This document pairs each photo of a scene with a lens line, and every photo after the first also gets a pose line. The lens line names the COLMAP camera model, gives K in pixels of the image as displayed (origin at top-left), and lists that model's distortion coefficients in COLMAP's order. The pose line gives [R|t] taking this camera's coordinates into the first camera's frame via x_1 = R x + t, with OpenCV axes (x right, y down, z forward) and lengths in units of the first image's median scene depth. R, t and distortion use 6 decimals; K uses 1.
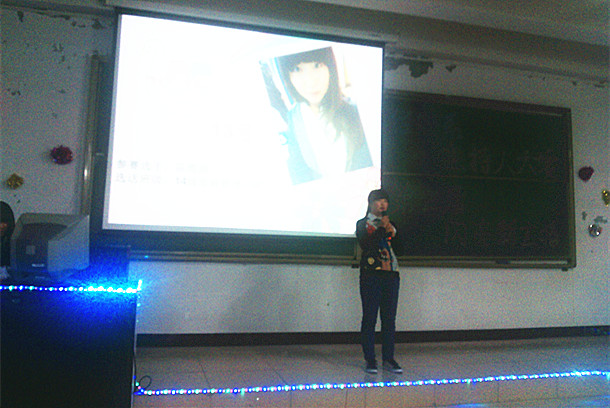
lens RADIAL K [[403.0, 0, 305.0], [0, 403.0, 202.2], [0, 0, 1]] dist [-0.026091, -0.000987]
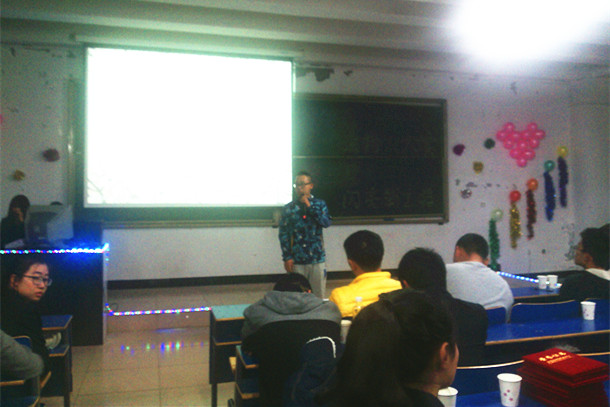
lens RADIAL K [[286.5, 0, 305.0], [0, 286.5, 204.6], [0, 0, 1]] dist [-0.005921, -0.000469]
pose [[0.998197, -0.041101, -0.043754, 0.260087], [0.044494, 0.995831, 0.079631, 0.010141], [0.040298, -0.081435, 0.995864, 0.040138]]
